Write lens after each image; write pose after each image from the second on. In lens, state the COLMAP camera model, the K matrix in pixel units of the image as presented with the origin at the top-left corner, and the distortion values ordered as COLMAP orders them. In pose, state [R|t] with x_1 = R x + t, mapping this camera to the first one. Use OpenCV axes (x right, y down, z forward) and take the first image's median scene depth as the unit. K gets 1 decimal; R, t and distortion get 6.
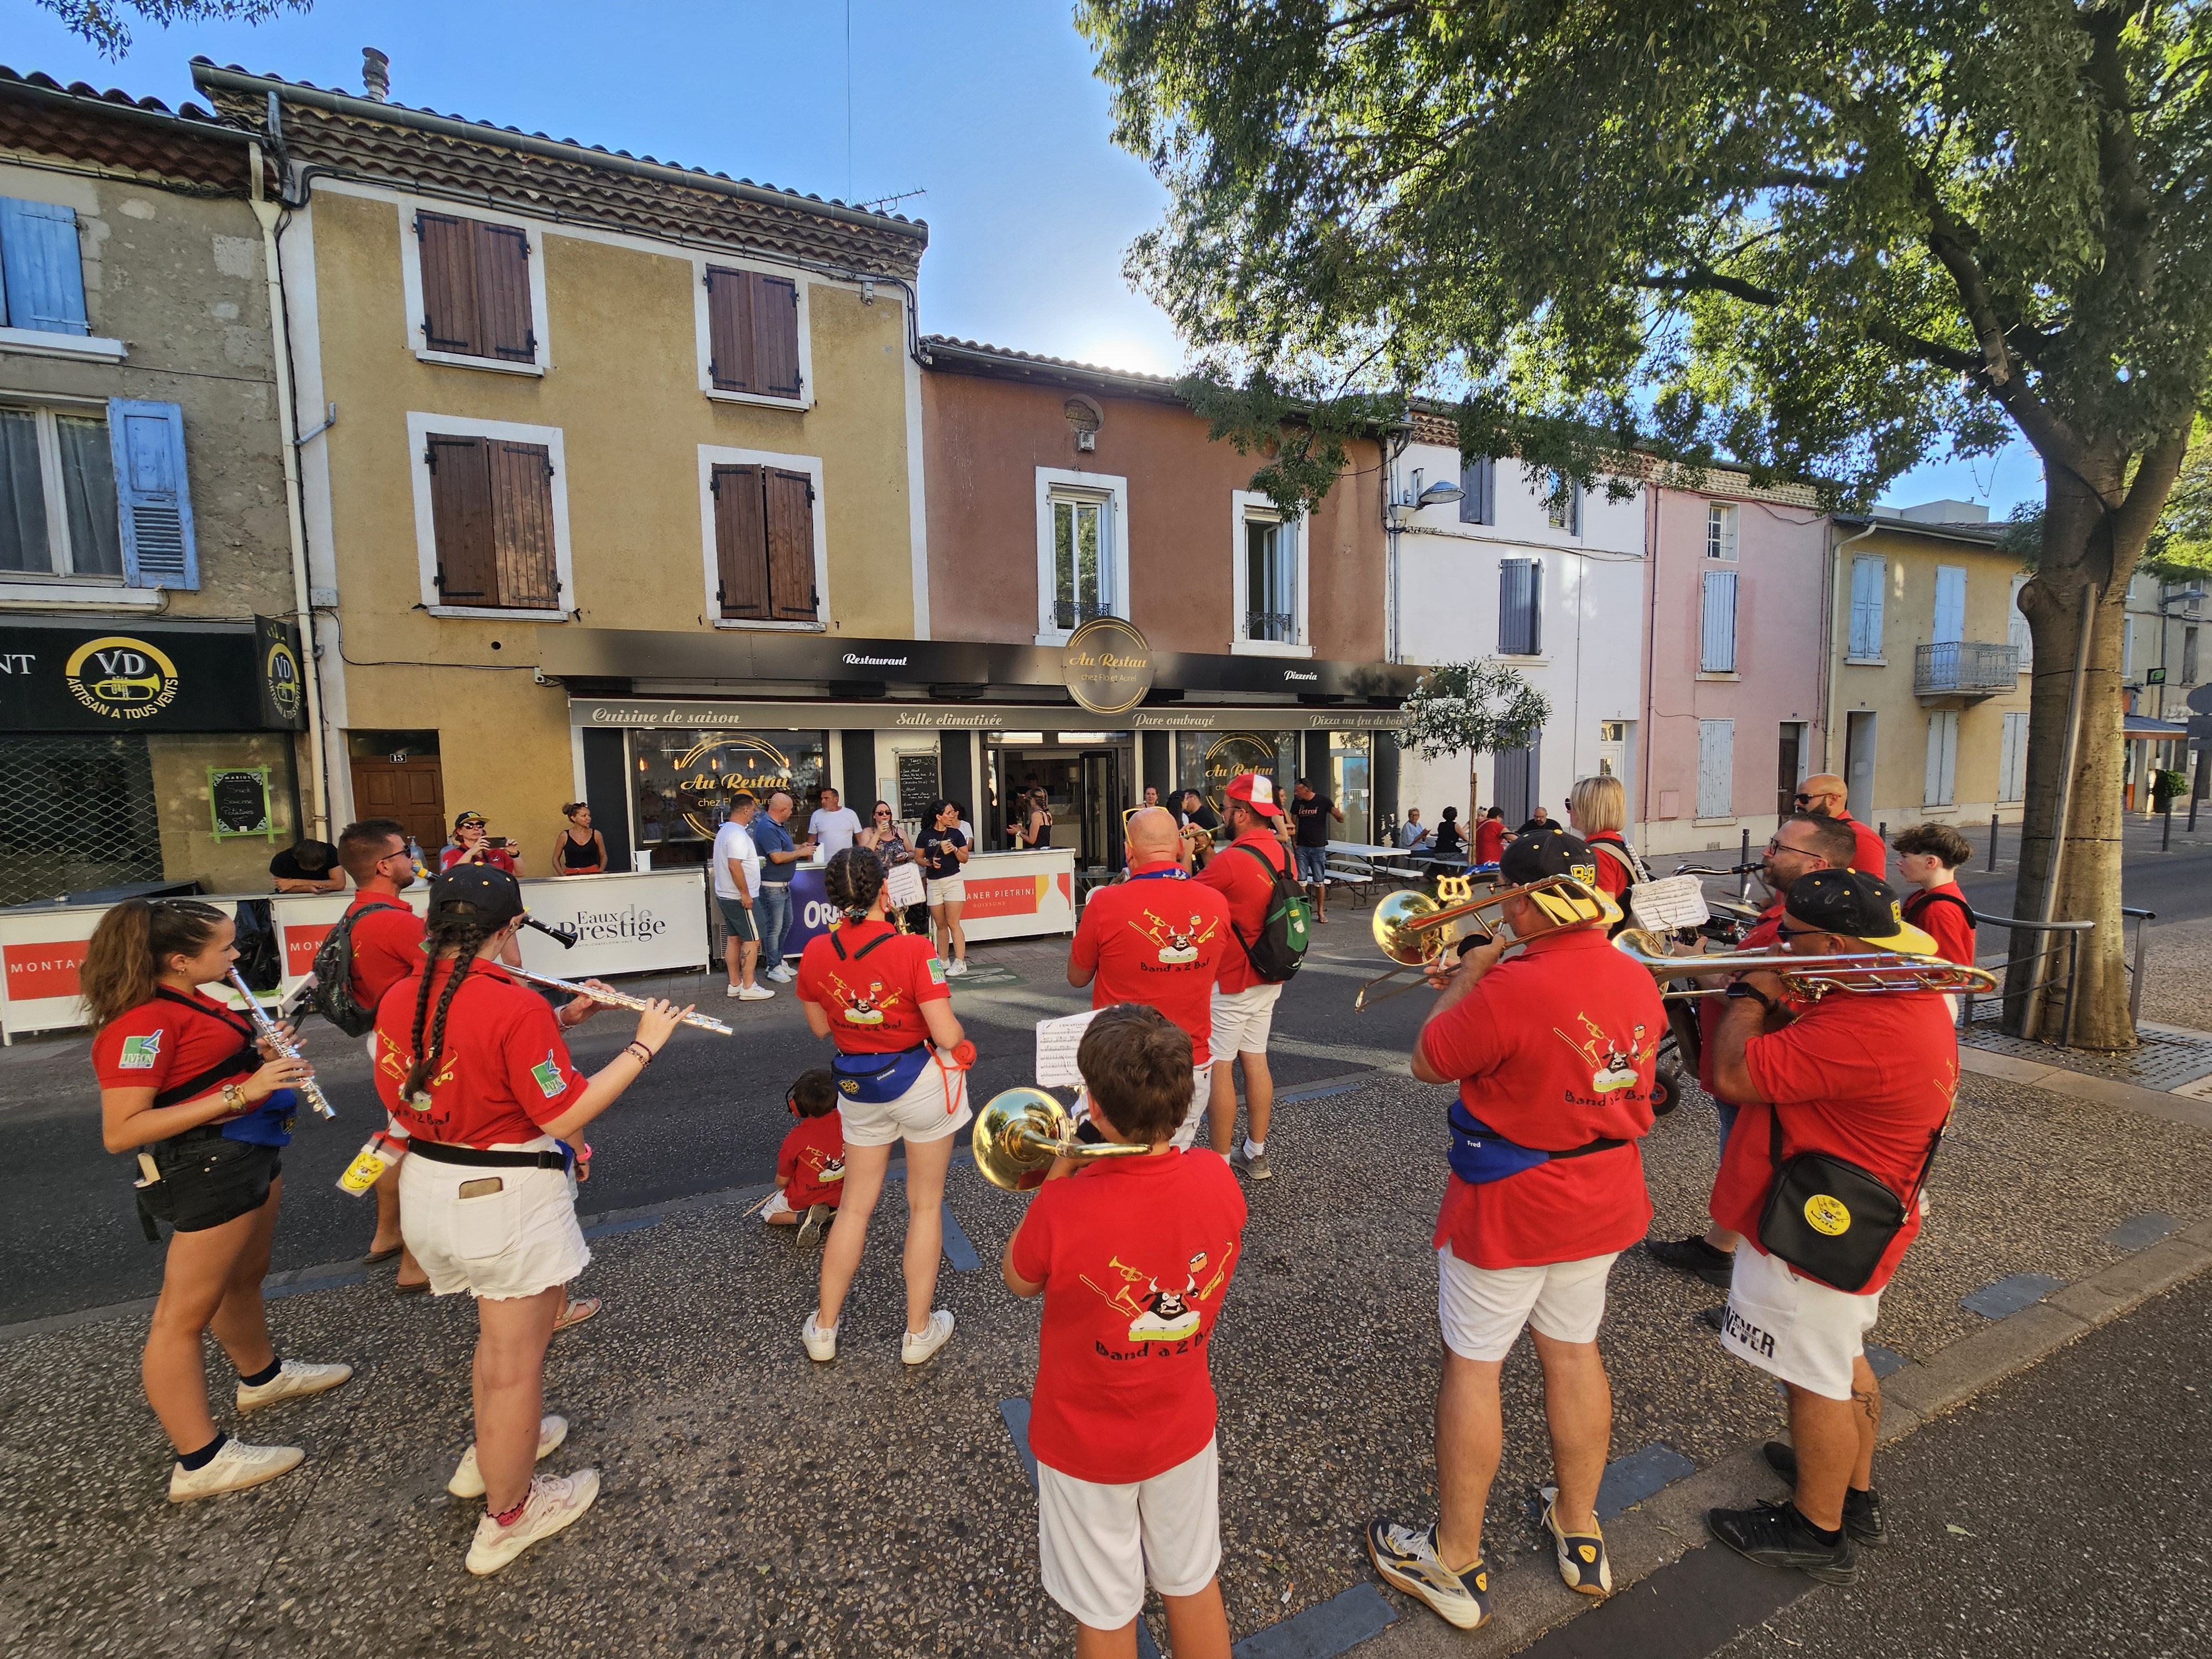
lens RADIAL K [[894.3, 0, 1106.0], [0, 894.3, 829.5], [0, 0, 1]] dist [0.015588, 0.000033]
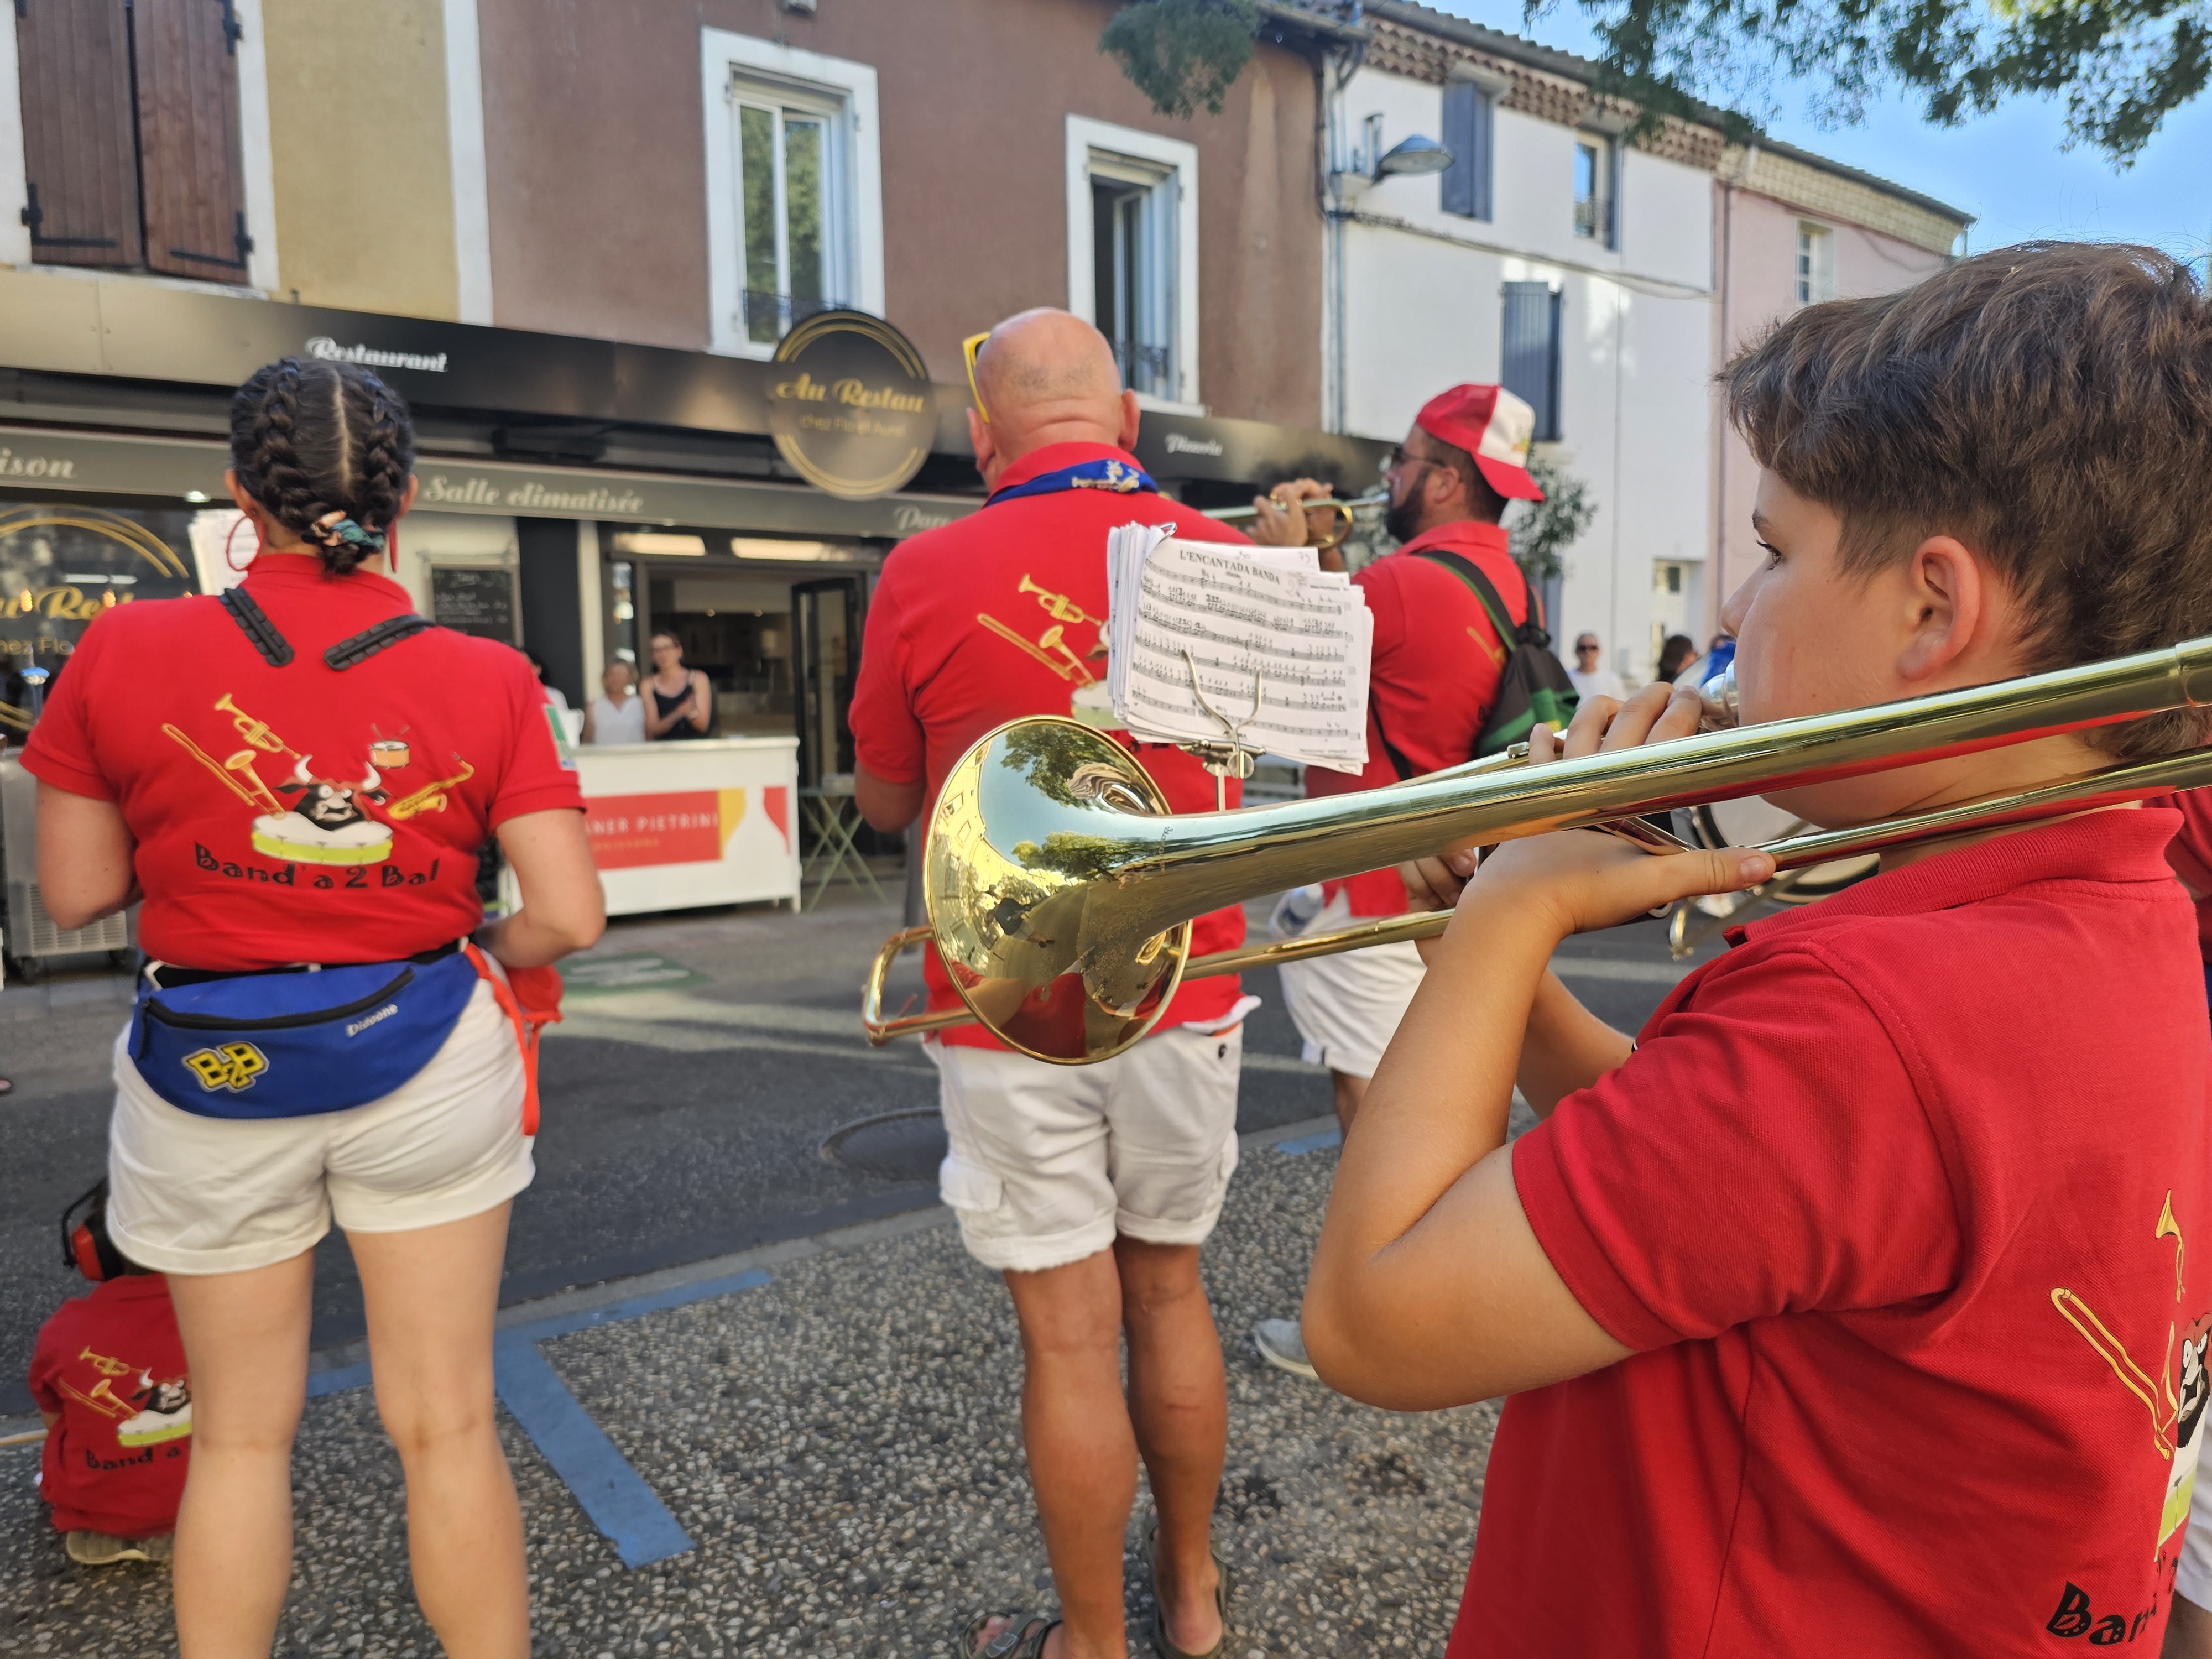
lens RADIAL K [[1453.3, 0, 1106.0], [0, 1453.3, 829.5], [0, 0, 1]] dist [-0.006921, -0.007783]
pose [[0.978822, -0.014342, 0.204211, -0.026290], [0.011060, 0.999791, 0.017204, 0.052234], [-0.204415, -0.014582, 0.978776, 0.113461]]
